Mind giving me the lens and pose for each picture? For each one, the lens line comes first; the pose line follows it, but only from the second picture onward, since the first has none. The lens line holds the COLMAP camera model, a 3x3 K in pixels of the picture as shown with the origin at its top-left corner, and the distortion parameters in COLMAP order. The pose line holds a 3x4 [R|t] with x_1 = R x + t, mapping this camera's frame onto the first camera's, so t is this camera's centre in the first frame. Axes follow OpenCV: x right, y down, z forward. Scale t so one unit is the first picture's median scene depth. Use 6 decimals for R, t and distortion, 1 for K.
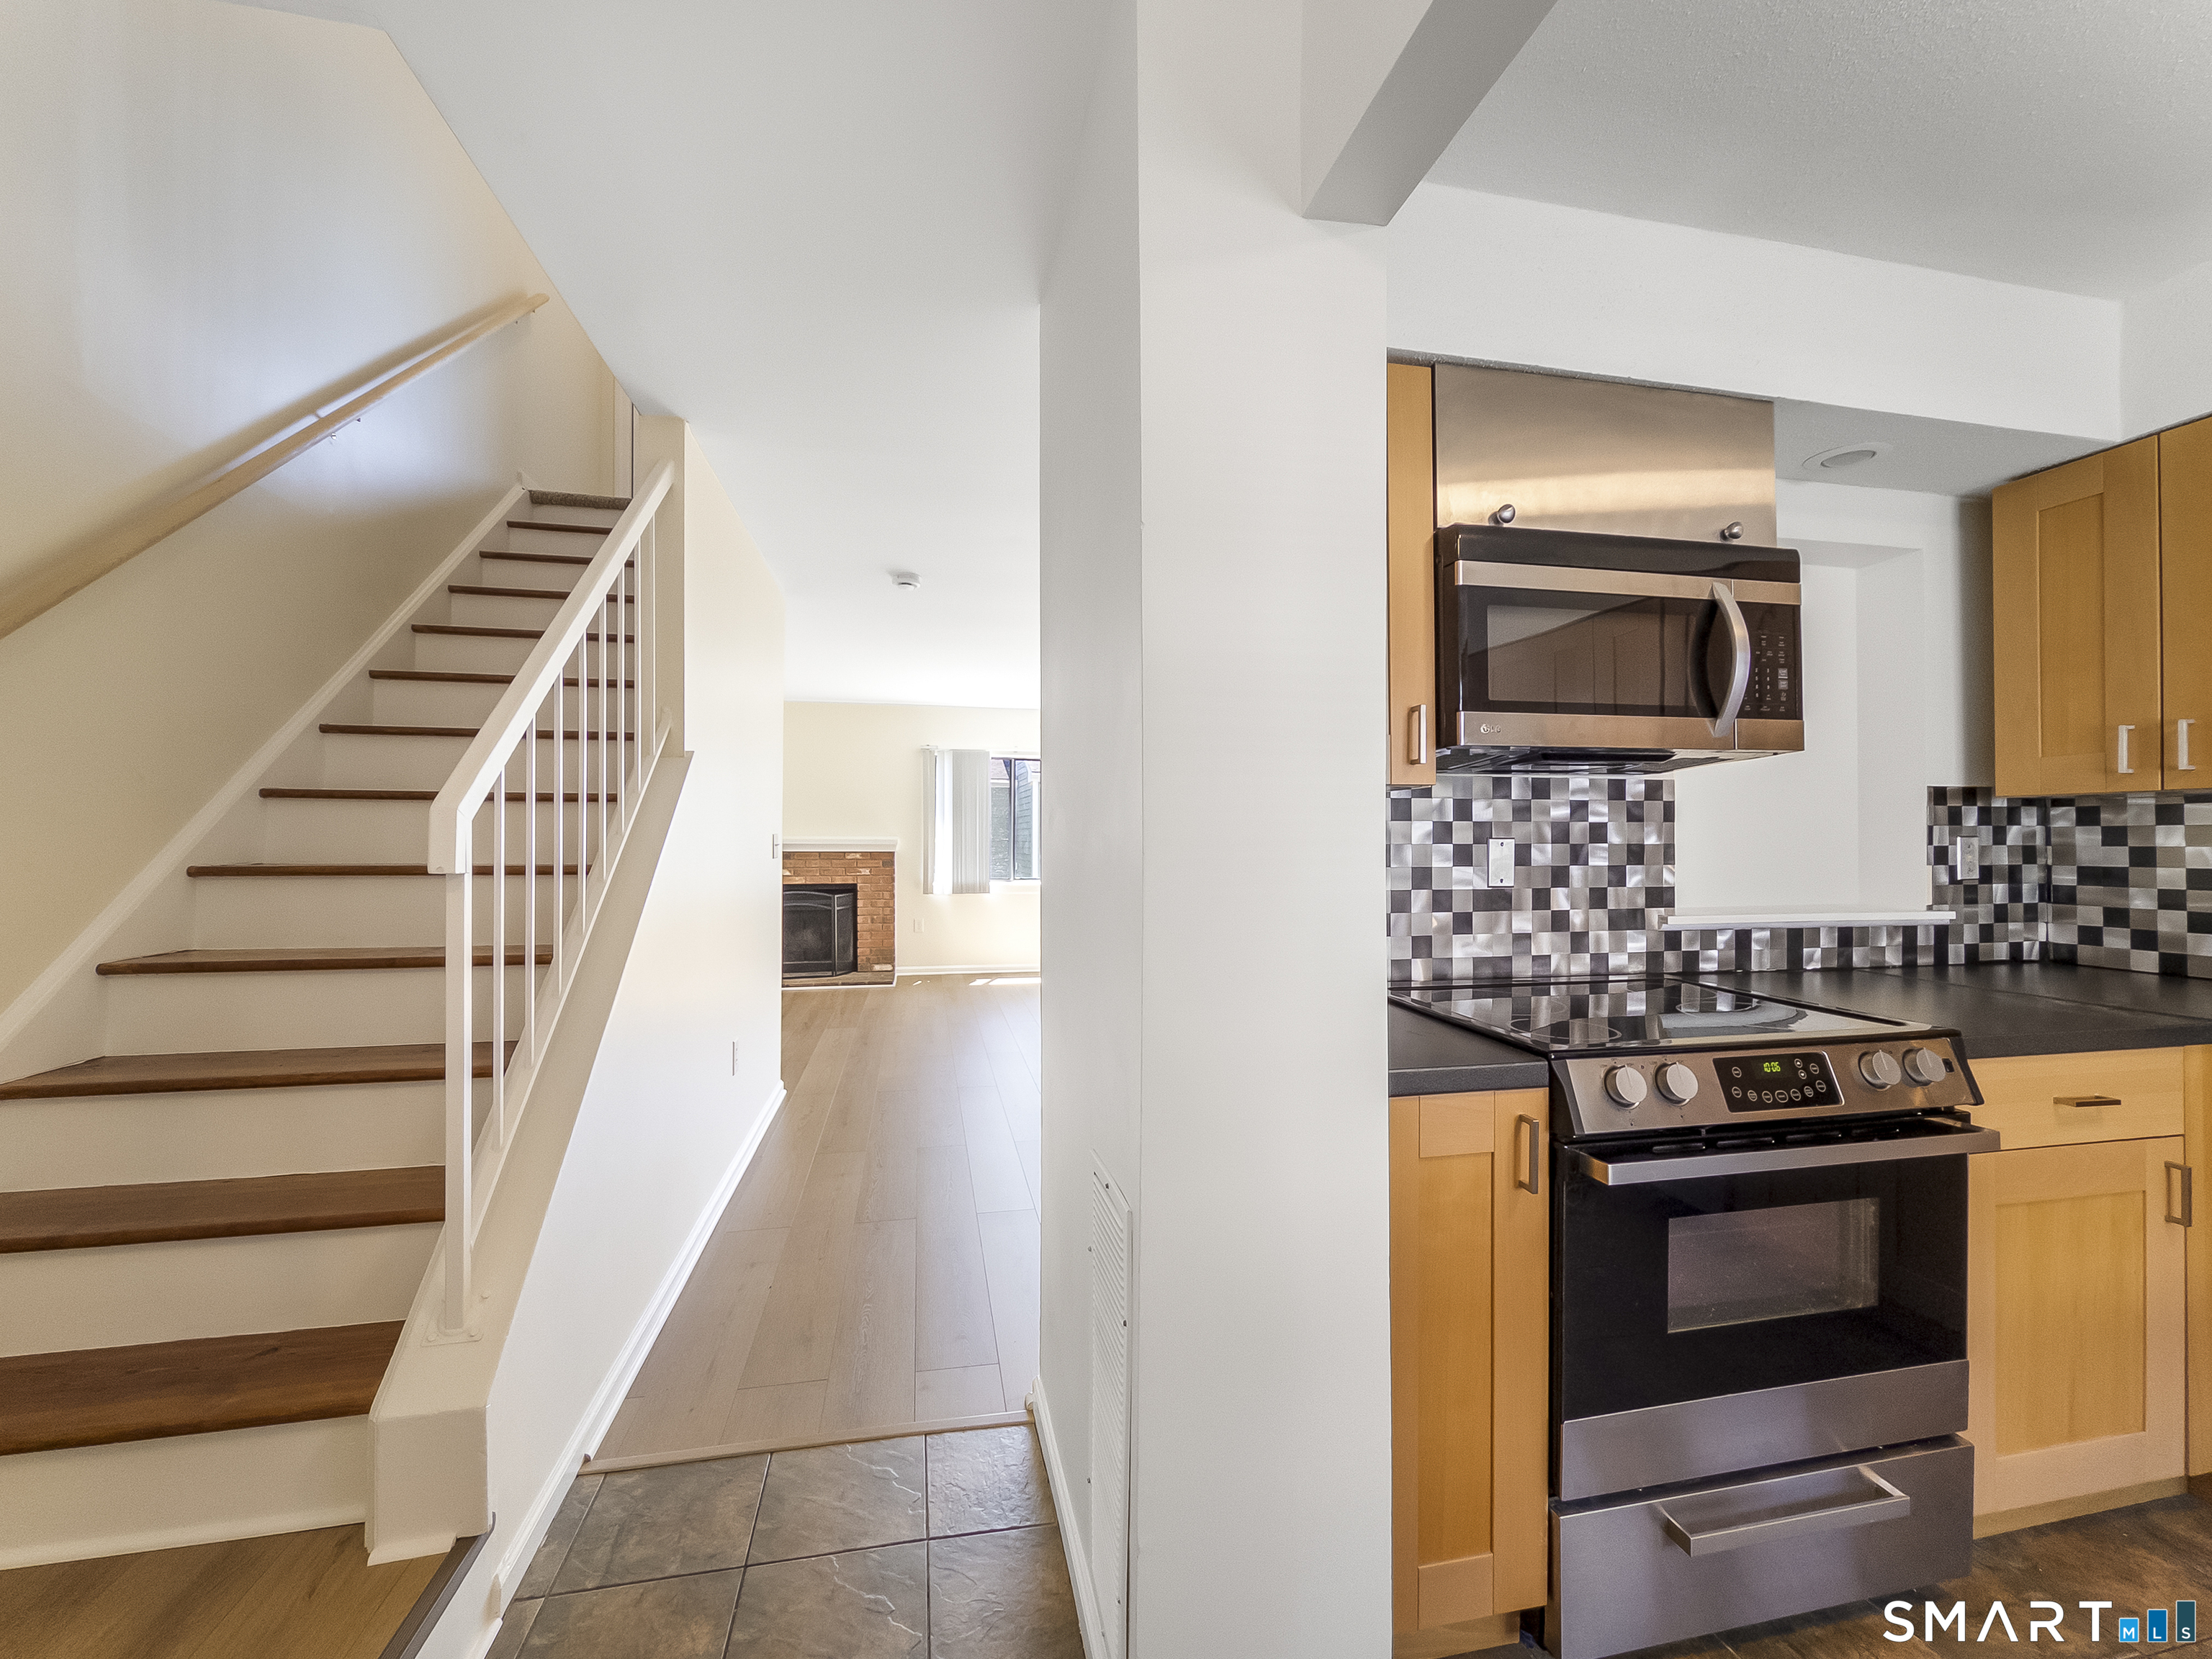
lens RADIAL K [[901.0, 0, 1106.6], [0, 901.0, 844.6], [0, 0, 1]] dist [-0.001845, -0.000255]
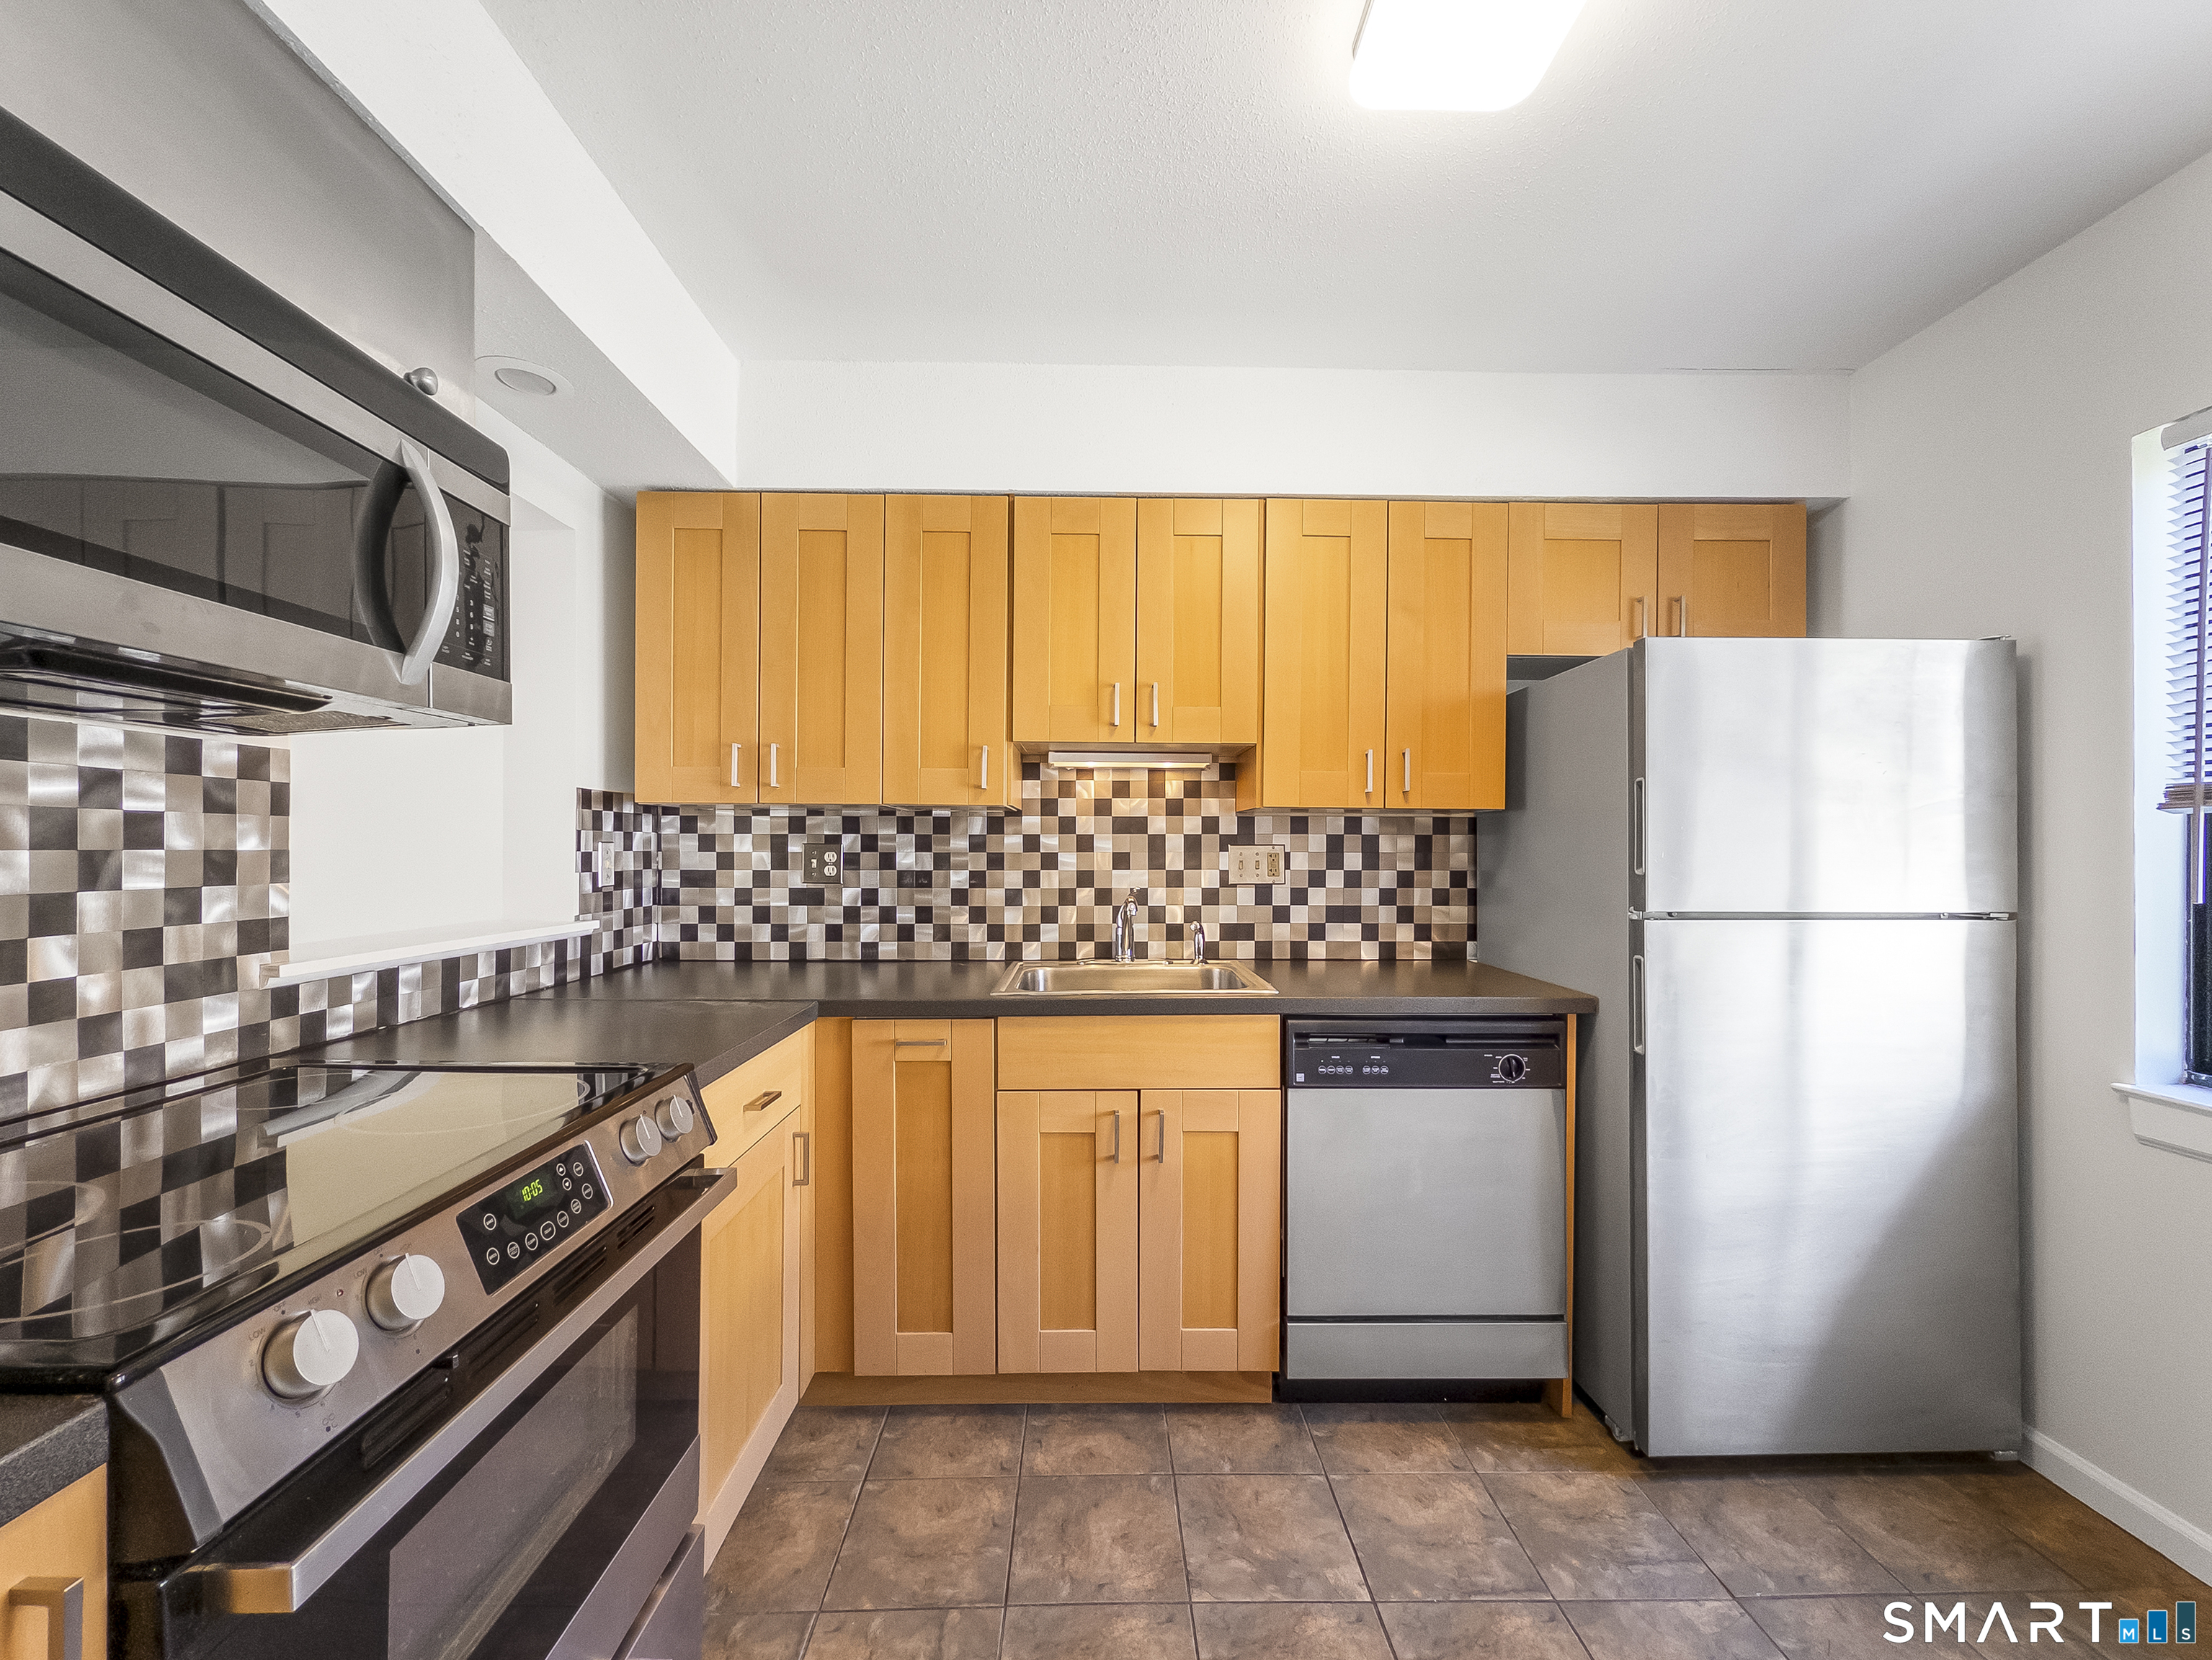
lens RADIAL K [[900.9, 0, 1106.6], [0, 900.9, 845.1], [0, 0, 1]] dist [-0.001845, -0.000255]
pose [[0.194272, 0.004433, 0.980938, 0.116314], [0.000458, 0.999989, -0.004609, -0.001126], [-0.980948, 0.001344, 0.194268, 0.305524]]
